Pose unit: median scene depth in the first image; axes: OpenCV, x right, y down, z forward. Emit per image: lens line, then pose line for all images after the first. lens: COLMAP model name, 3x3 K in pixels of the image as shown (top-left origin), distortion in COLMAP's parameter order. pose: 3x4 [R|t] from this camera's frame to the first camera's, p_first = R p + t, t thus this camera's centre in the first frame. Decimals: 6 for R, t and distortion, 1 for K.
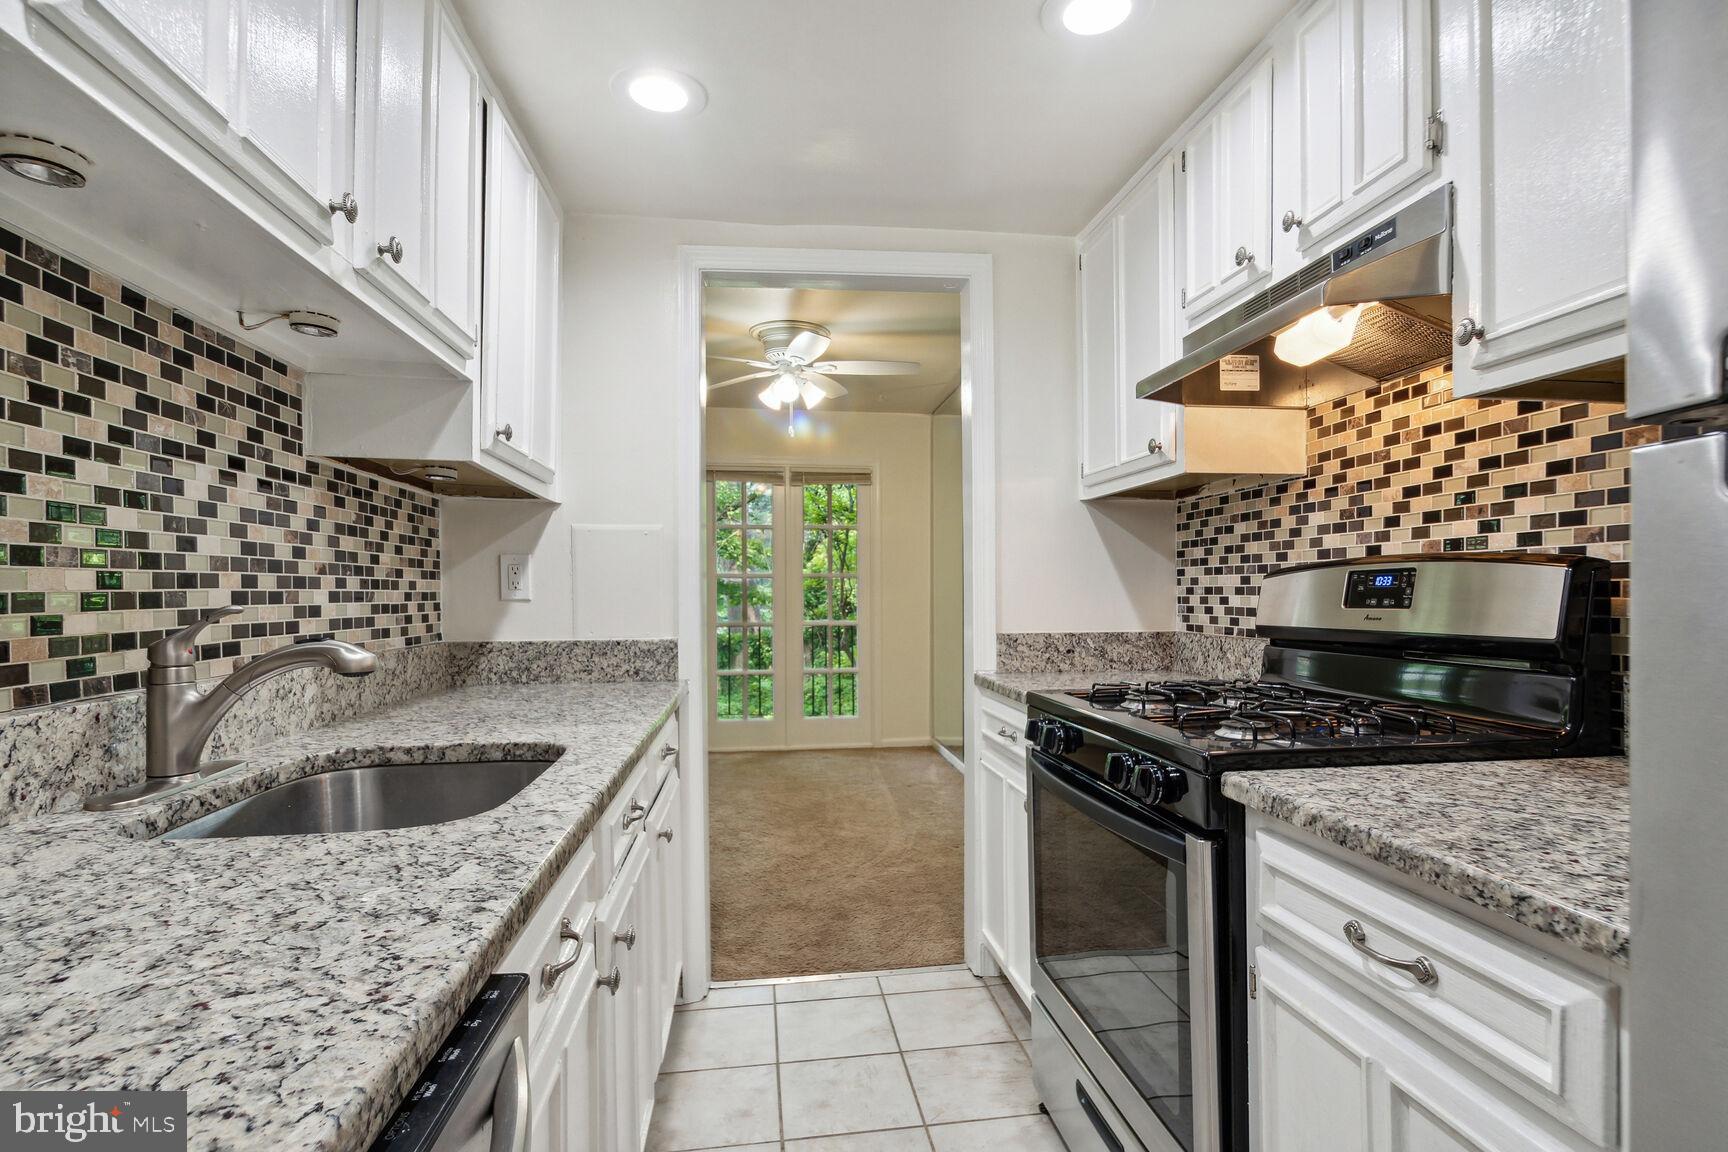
lens RADIAL K [[818.1, 0, 868.0], [0, 818.1, 583.9], [0, 0, 1]] dist [0.022013, 0.000184]
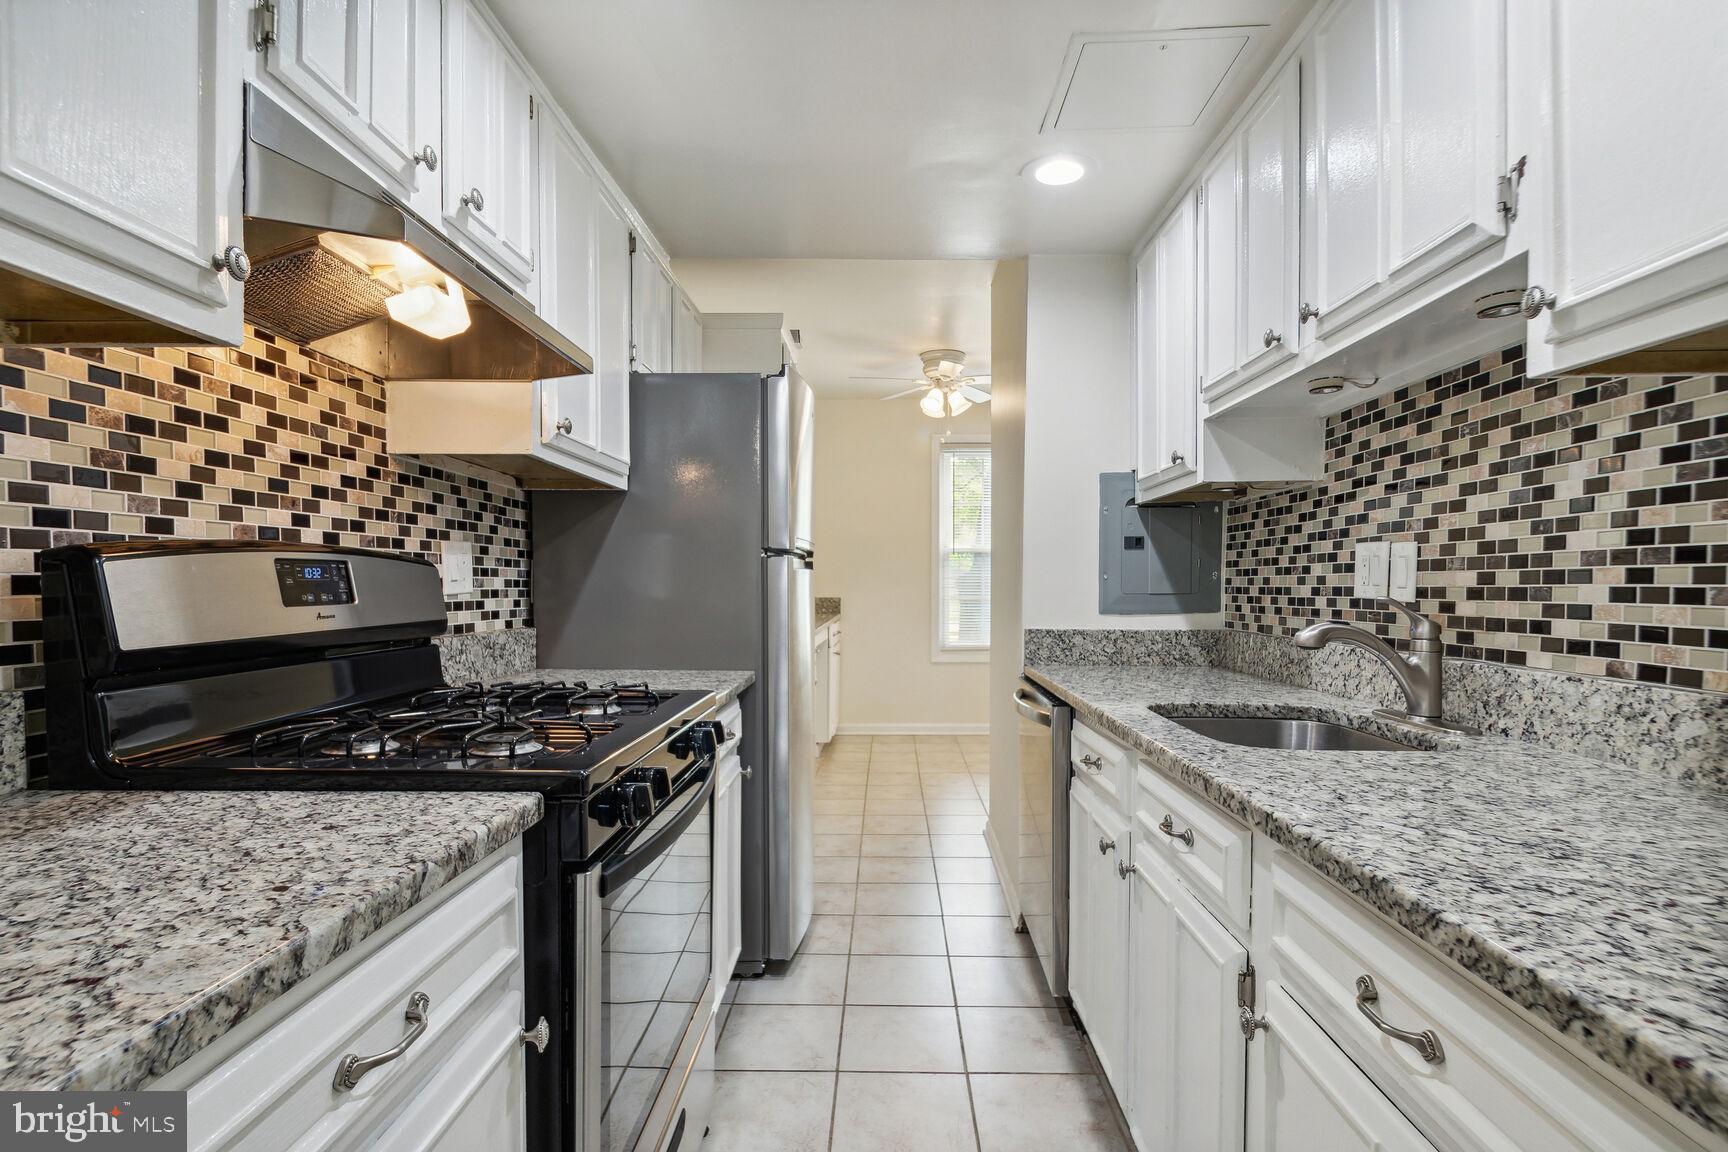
lens RADIAL K [[818.1, 0, 874.4], [0, 818.1, 580.5], [0, 0, 1]] dist [0.022013, 0.000184]
pose [[-0.988947, -0.000965, 0.148266, -0.088036], [-0.002686, 0.999931, -0.011410, 0.012867], [-0.148245, -0.011682, -0.988882, 1.823766]]
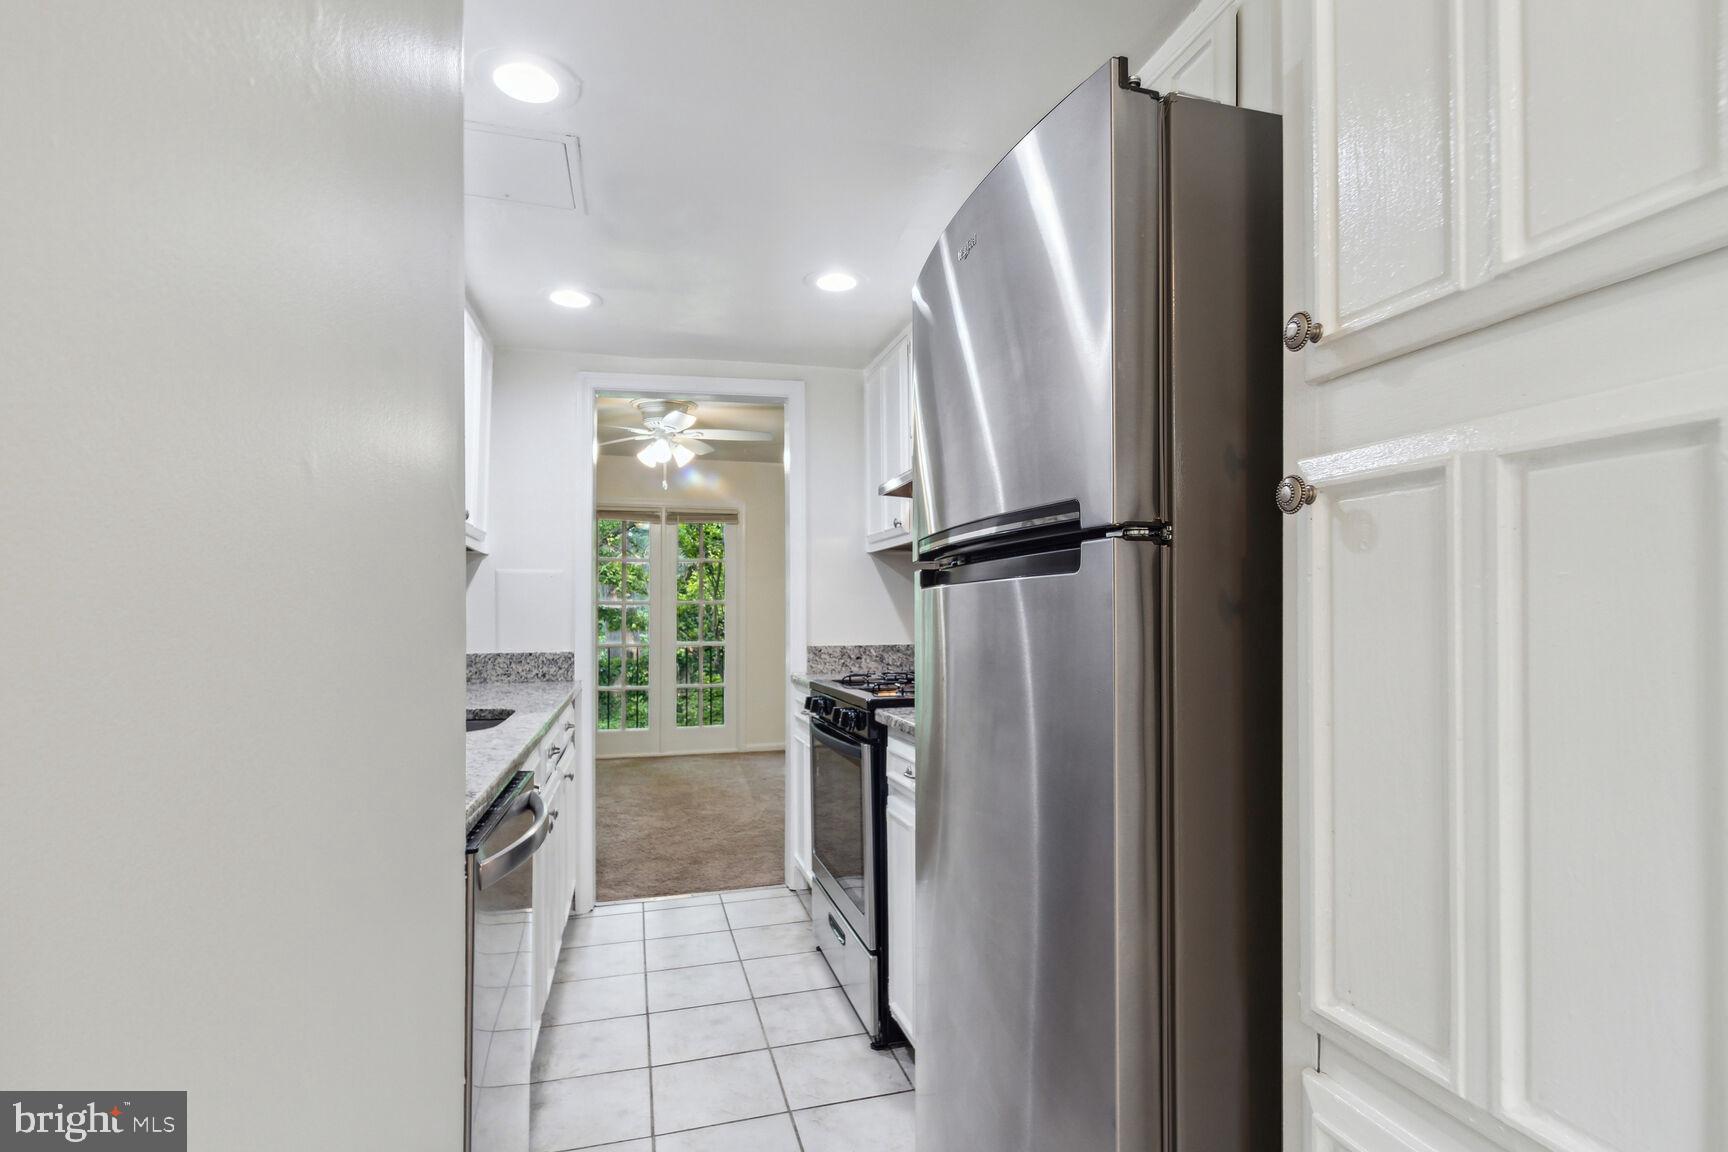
lens RADIAL K [[818.1, 0, 863.9], [0, 818.1, 577.6], [0, 0, 1]] dist [0.022013, 0.000184]
pose [[0.990876, 0.003705, 0.134728, 0.067183], [0.001364, 0.999295, -0.037515, -0.004965], [-0.134772, 0.037356, 0.990172, -0.451216]]
